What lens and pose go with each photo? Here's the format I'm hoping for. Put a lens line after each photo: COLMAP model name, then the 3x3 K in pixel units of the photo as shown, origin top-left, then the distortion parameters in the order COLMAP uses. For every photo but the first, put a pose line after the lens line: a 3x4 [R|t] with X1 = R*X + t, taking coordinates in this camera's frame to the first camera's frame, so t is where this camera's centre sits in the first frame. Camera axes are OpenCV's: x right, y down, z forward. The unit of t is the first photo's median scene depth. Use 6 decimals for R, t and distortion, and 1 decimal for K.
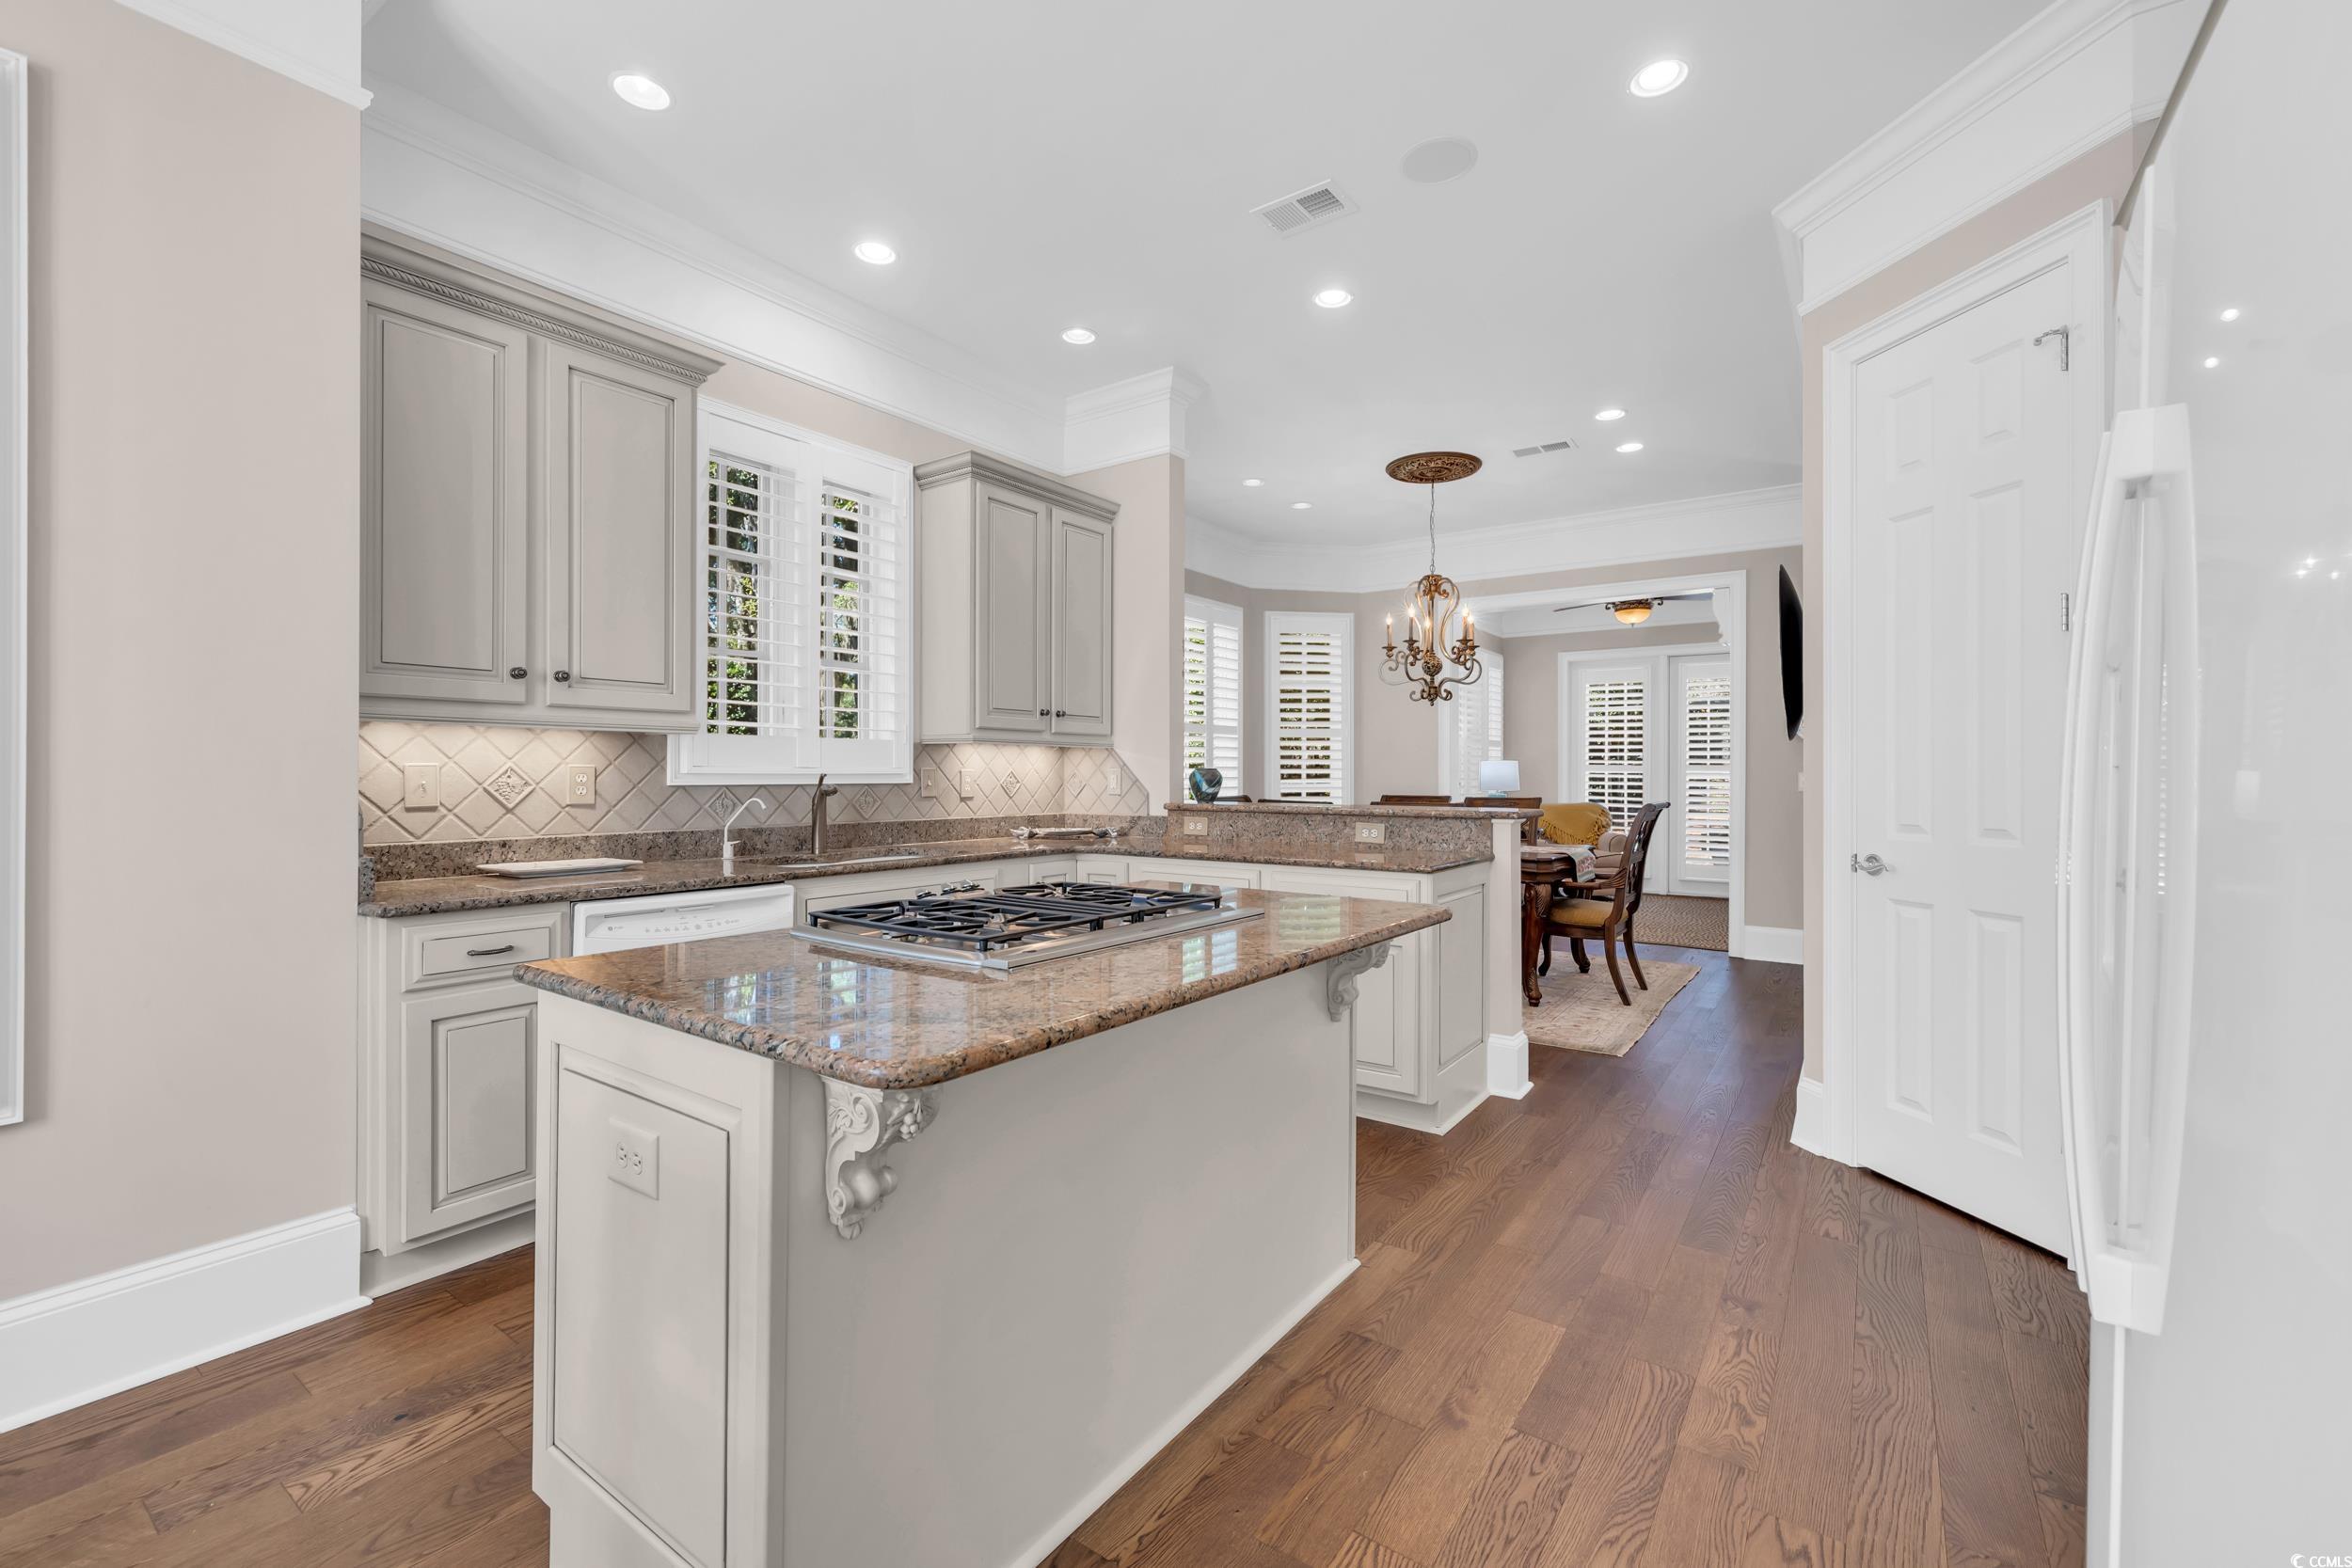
lens RADIAL K [[985.1, 0, 1183.4], [0, 985.1, 774.9], [0, 0, 1]] dist [0.002174, -0.000028]
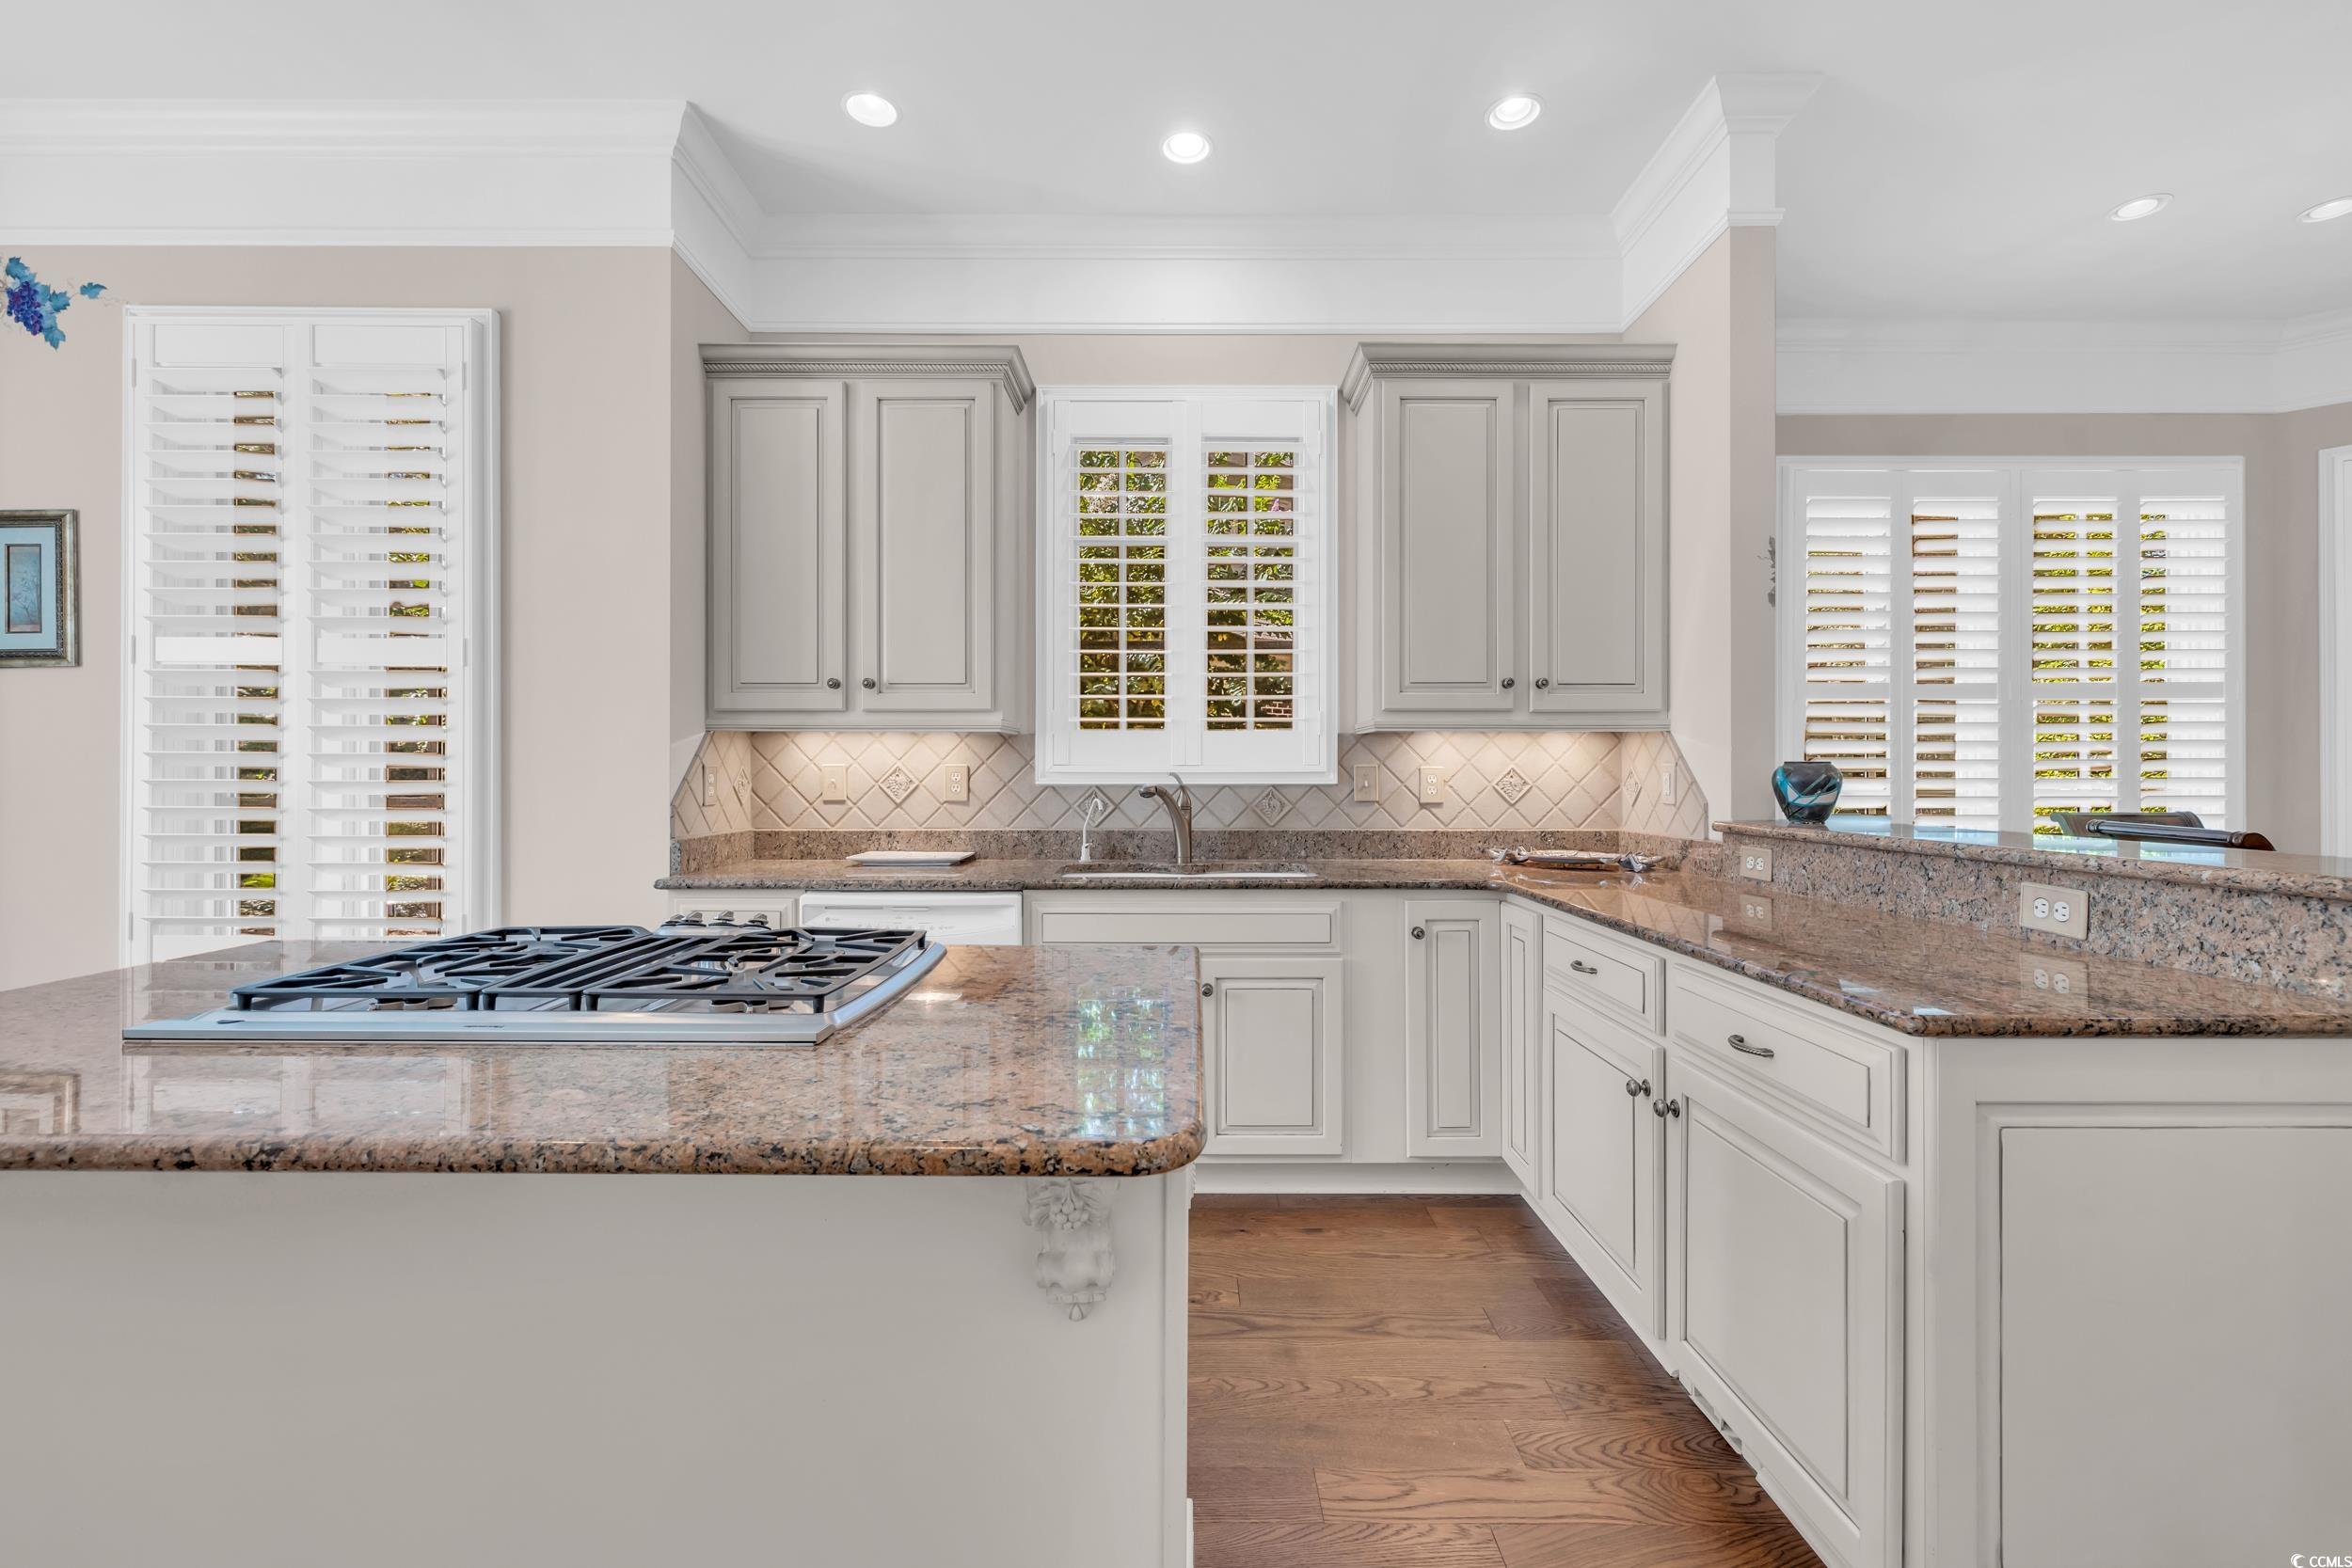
lens RADIAL K [[985.1, 0, 1182.7], [0, 985.1, 772.7], [0, 0, 1]] dist [0.002174, -0.000028]
pose [[0.575571, -0.001542, -0.817751, 0.316634], [0.000459, 0.999999, -0.001562, 0.000592], [0.817752, 0.000524, 0.575571, 0.446494]]
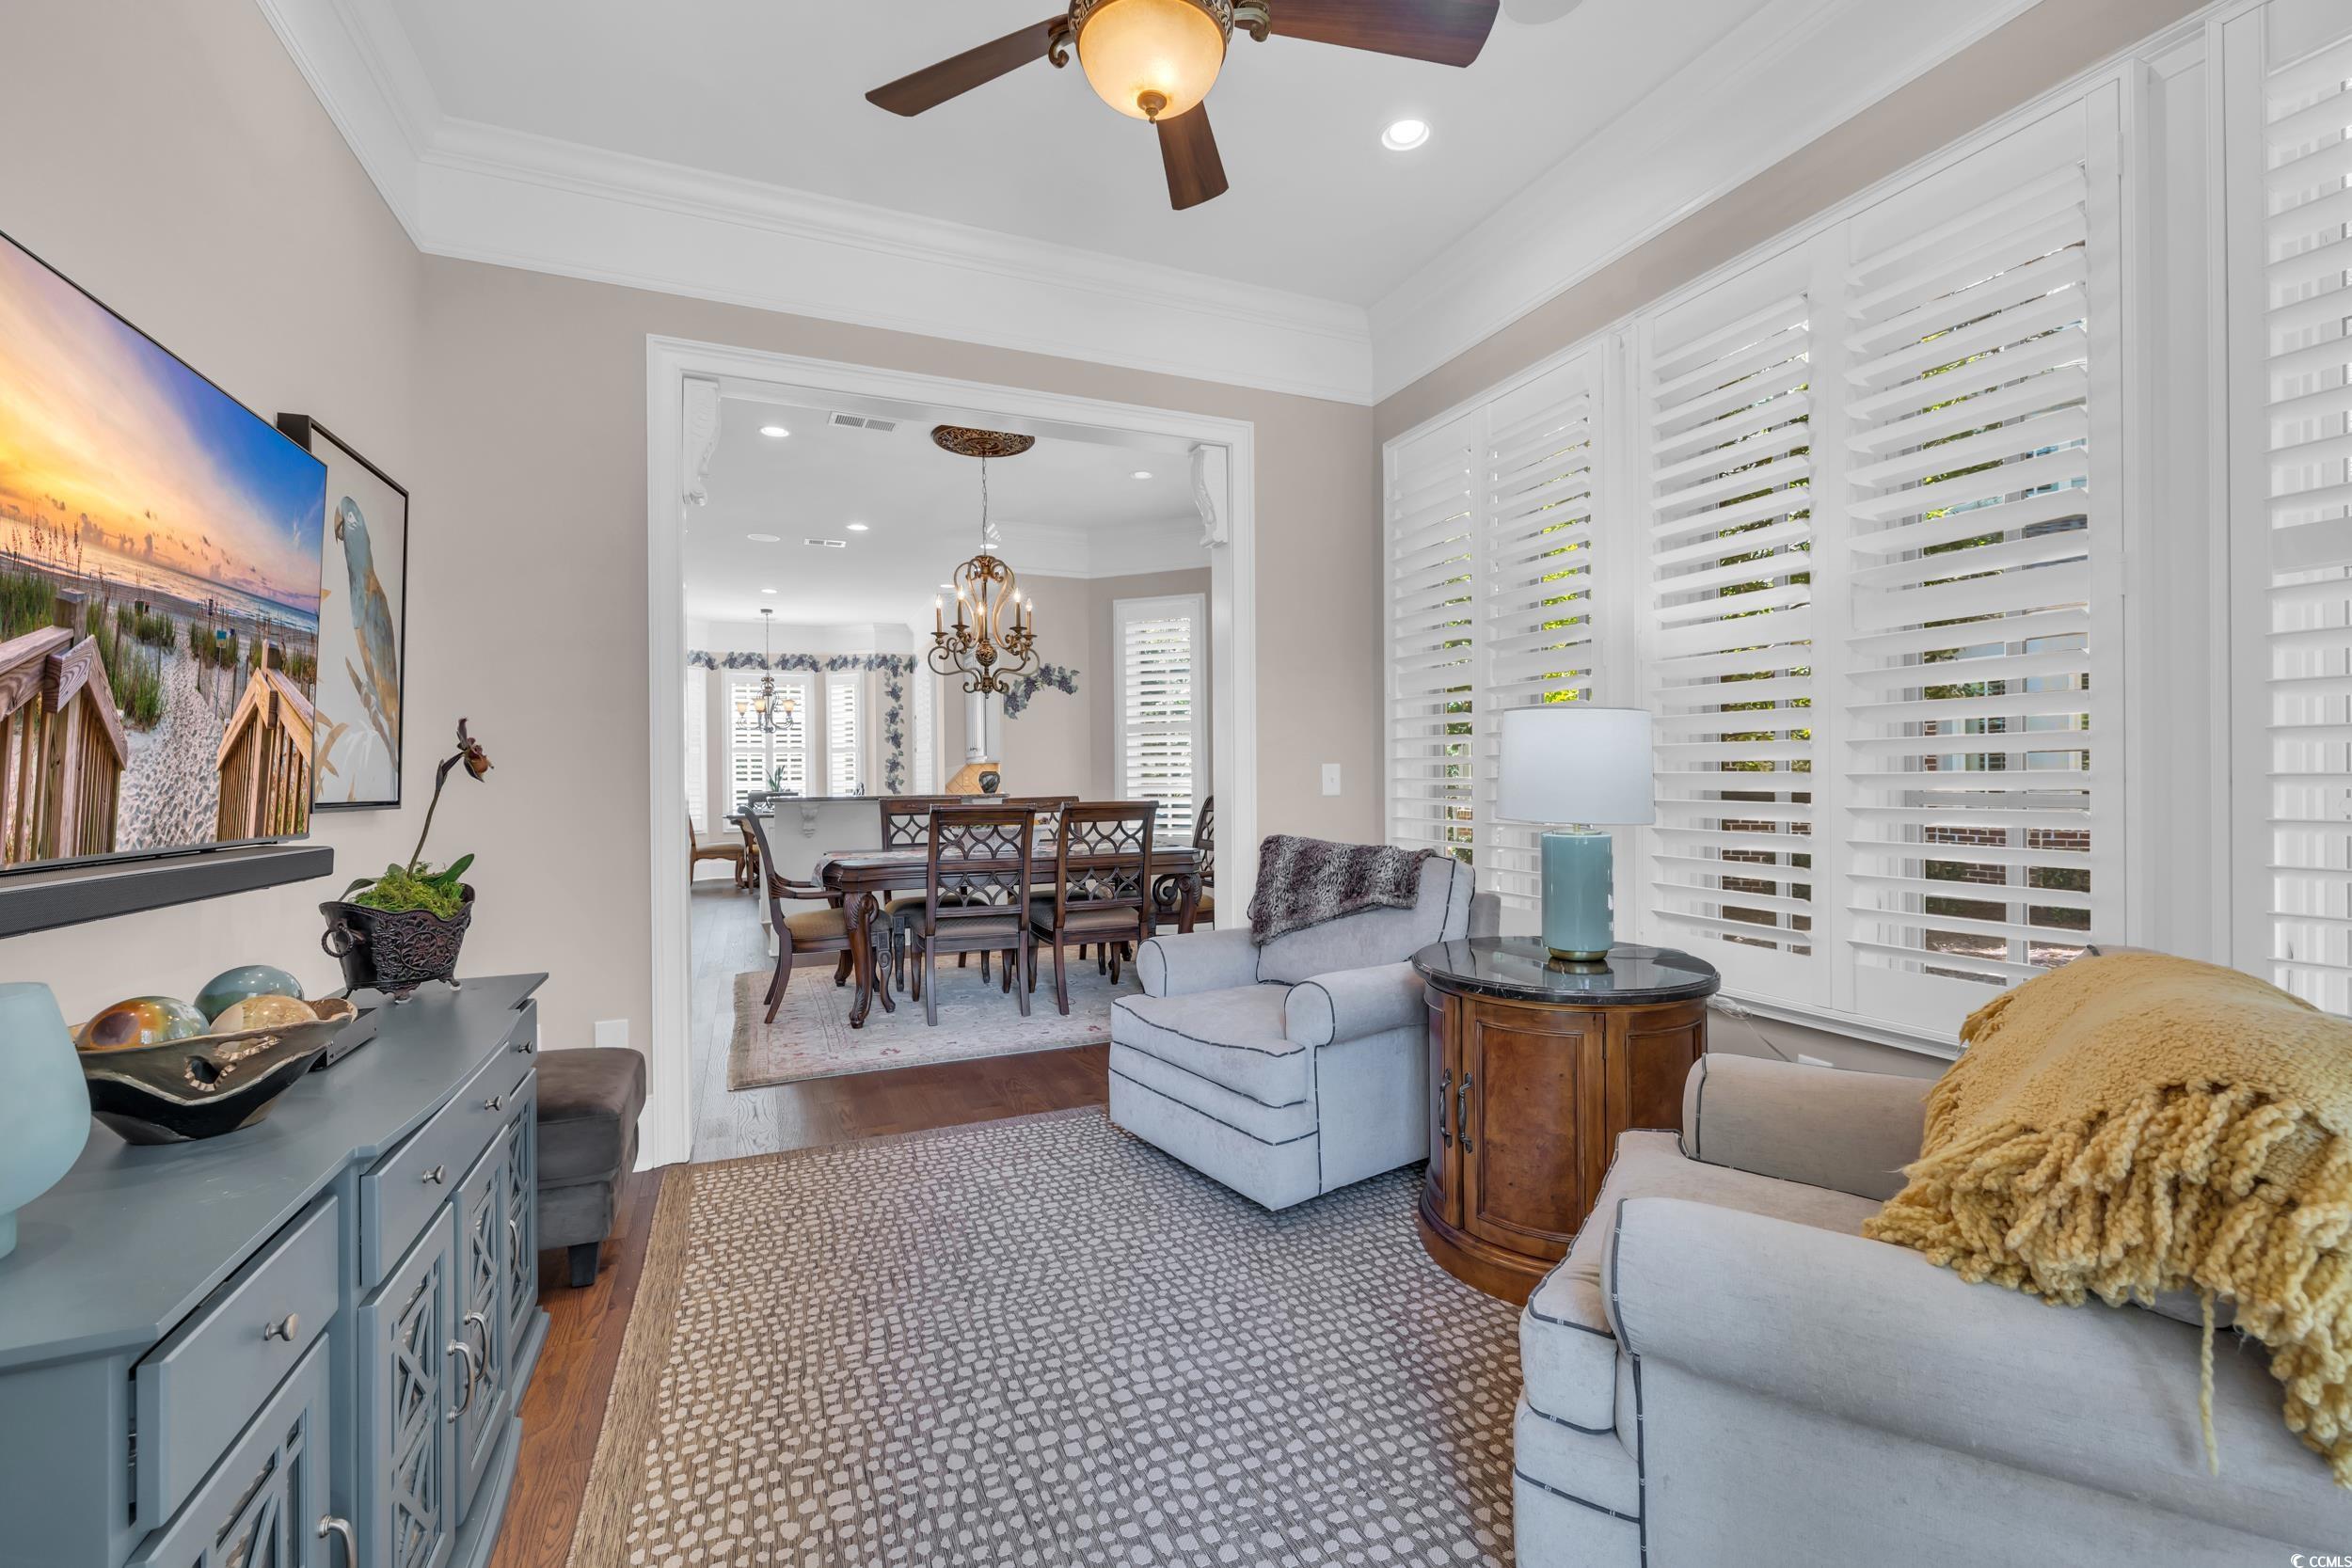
lens RADIAL K [[985.1, 0, 1182.3], [0, 985.1, 776.6], [0, 0, 1]] dist [0.002174, -0.000028]
pose [[-0.518742, 0.004122, -0.854921, 1.376087], [0.008610, 0.999963, -0.000403, 0.005892], [0.854887, -0.007570, -0.518758, 2.377425]]
